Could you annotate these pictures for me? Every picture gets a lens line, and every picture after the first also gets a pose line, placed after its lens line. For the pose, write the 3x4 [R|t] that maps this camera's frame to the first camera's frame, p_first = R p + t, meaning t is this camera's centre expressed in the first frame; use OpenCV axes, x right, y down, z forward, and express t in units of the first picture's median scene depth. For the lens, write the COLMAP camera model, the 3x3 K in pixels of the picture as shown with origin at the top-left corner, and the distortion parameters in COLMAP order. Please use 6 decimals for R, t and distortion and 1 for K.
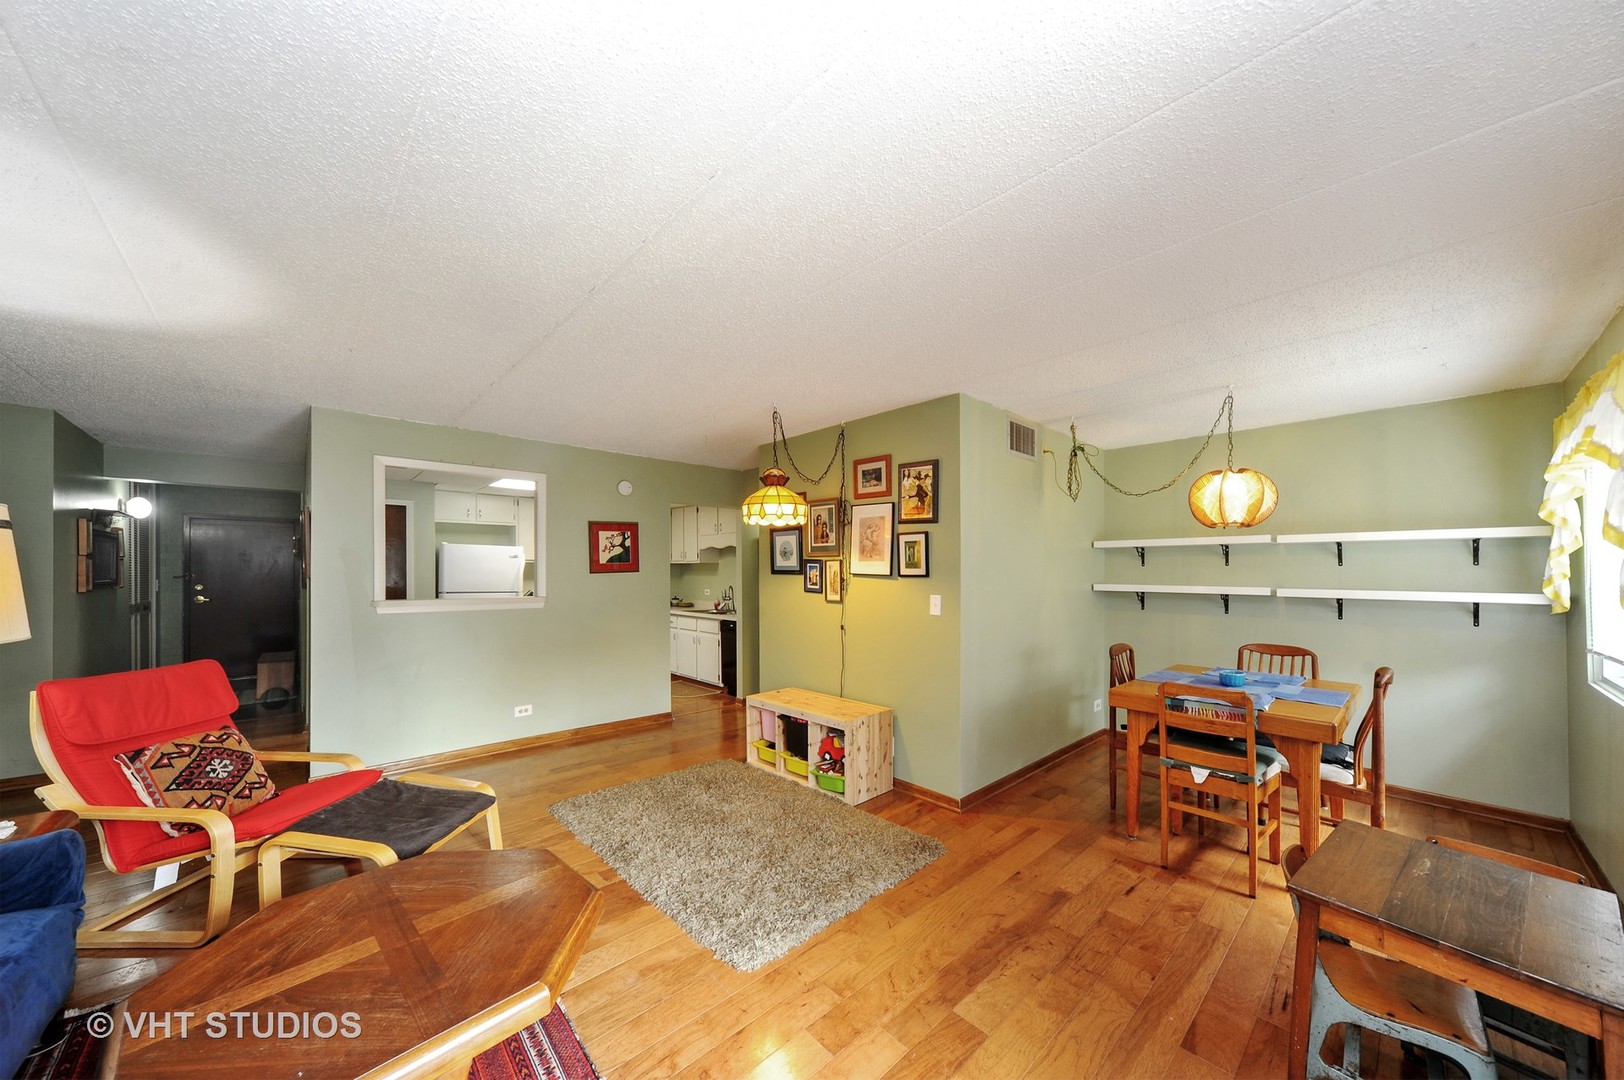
lens RADIAL K [[578.8, 0, 813.8], [0, 578.8, 559.8], [0, 0, 1]] dist [0.000140, 0.000007]
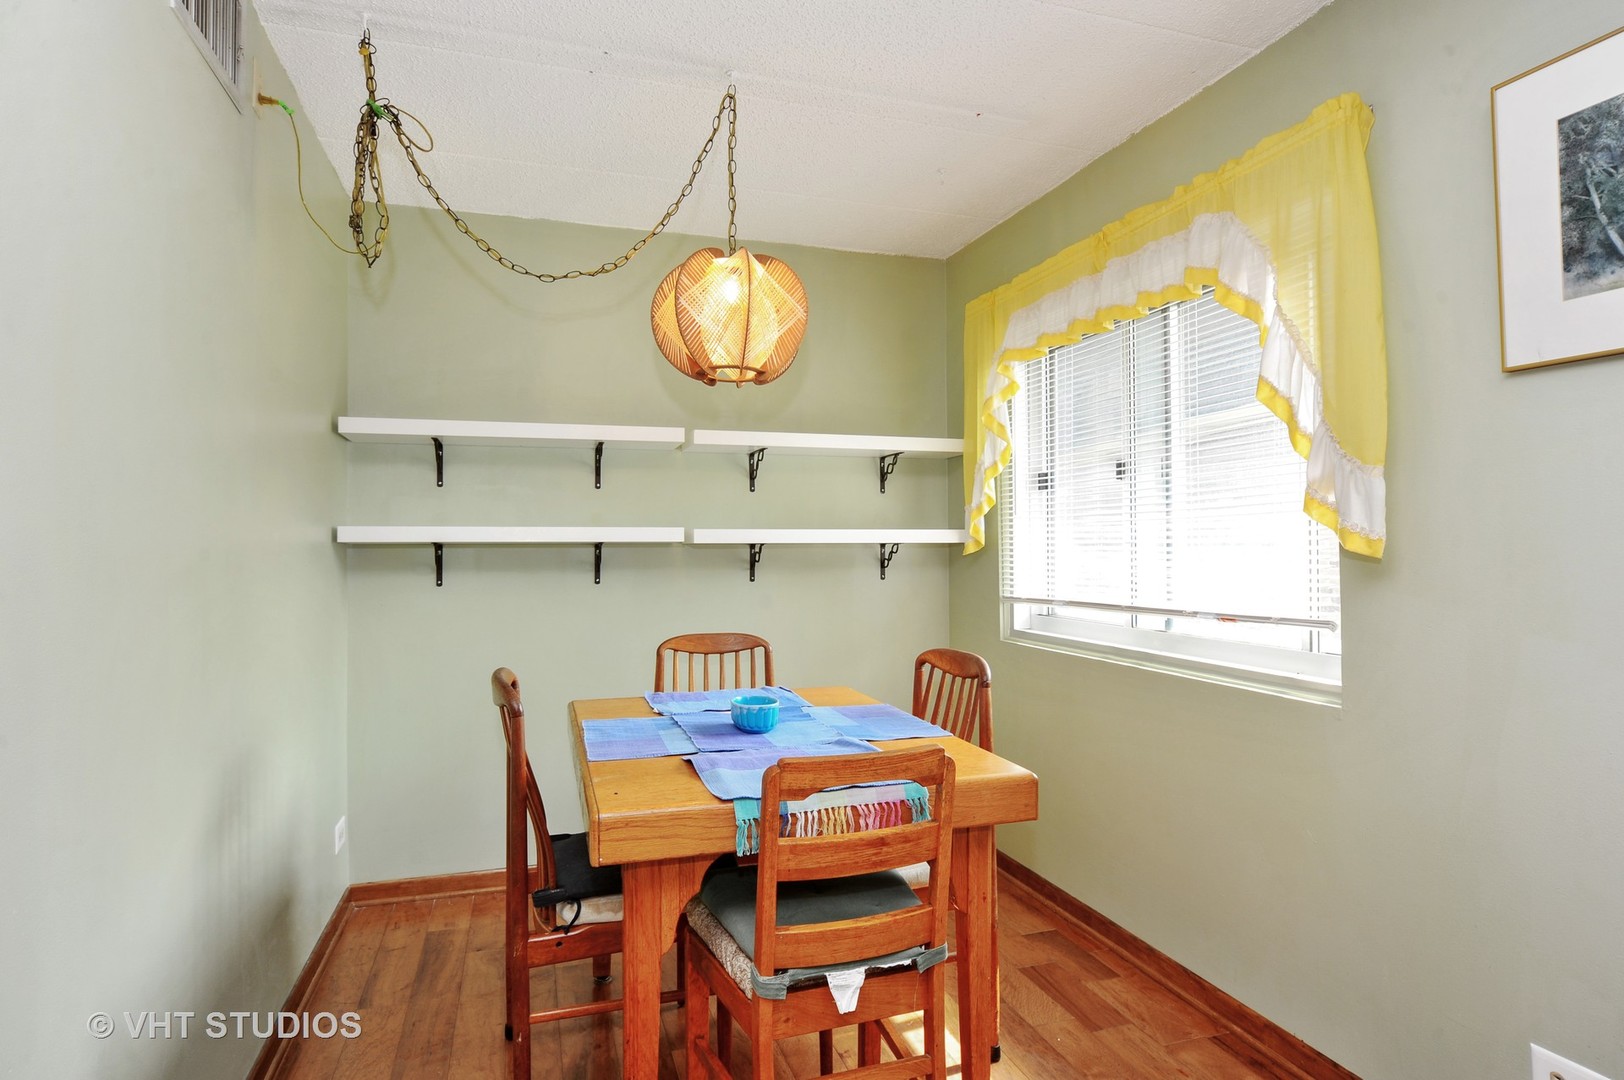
lens RADIAL K [[936.5, 0, 813.3], [0, 936.5, 501.1], [0, 0, 1]] dist [-0.000081, 0.000011]
pose [[0.417456, 0.033920, 0.908064, 0.072887], [-0.004786, 0.999371, -0.035131, 0.059090], [-0.908685, 0.010320, 0.417356, 0.582665]]
